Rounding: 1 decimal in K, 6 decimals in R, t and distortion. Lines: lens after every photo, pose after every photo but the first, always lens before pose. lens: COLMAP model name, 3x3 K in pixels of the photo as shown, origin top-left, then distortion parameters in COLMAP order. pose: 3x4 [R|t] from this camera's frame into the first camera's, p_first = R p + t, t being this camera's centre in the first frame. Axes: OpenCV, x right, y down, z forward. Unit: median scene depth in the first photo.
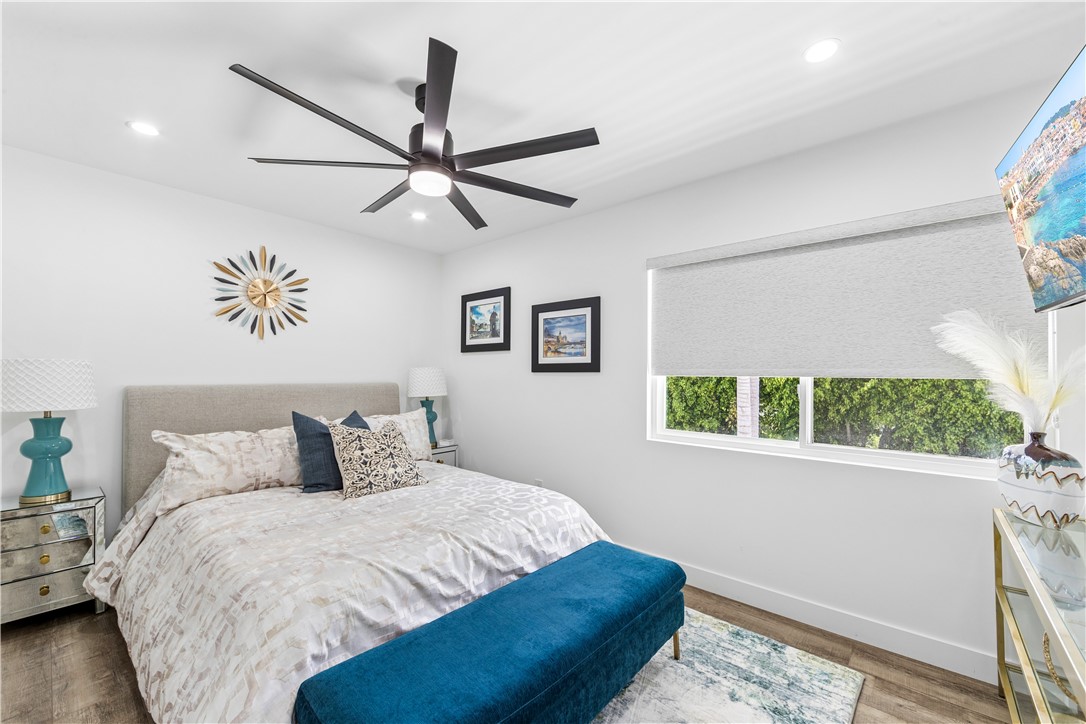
lens RADIAL K [[426.9, 0, 540.2], [0, 426.9, 370.6], [0, 0, 1]] dist [-0.004125, -0.001323]
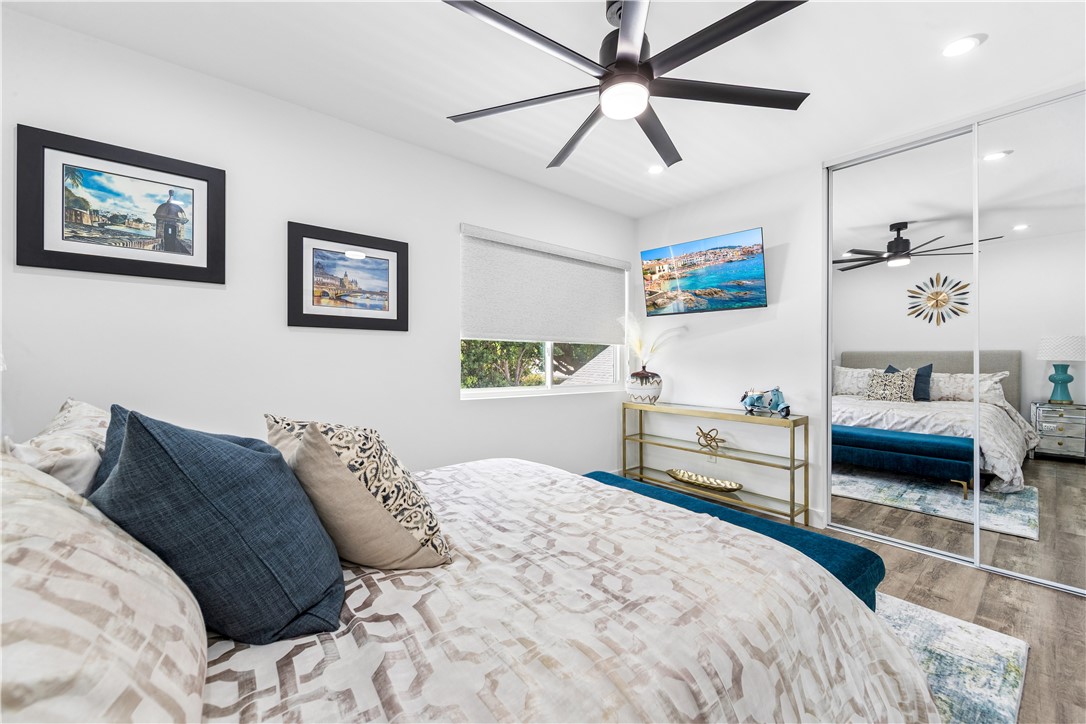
lens RADIAL K [[426.9, 0, 537.1], [0, 426.9, 358.0], [0, 0, 1]] dist [-0.004125, -0.001323]
pose [[0.171749, -0.007121, 0.985115, -0.615327], [-0.020068, 0.999741, 0.010726, 0.039947], [-0.984936, -0.021611, 0.171562, 0.543911]]
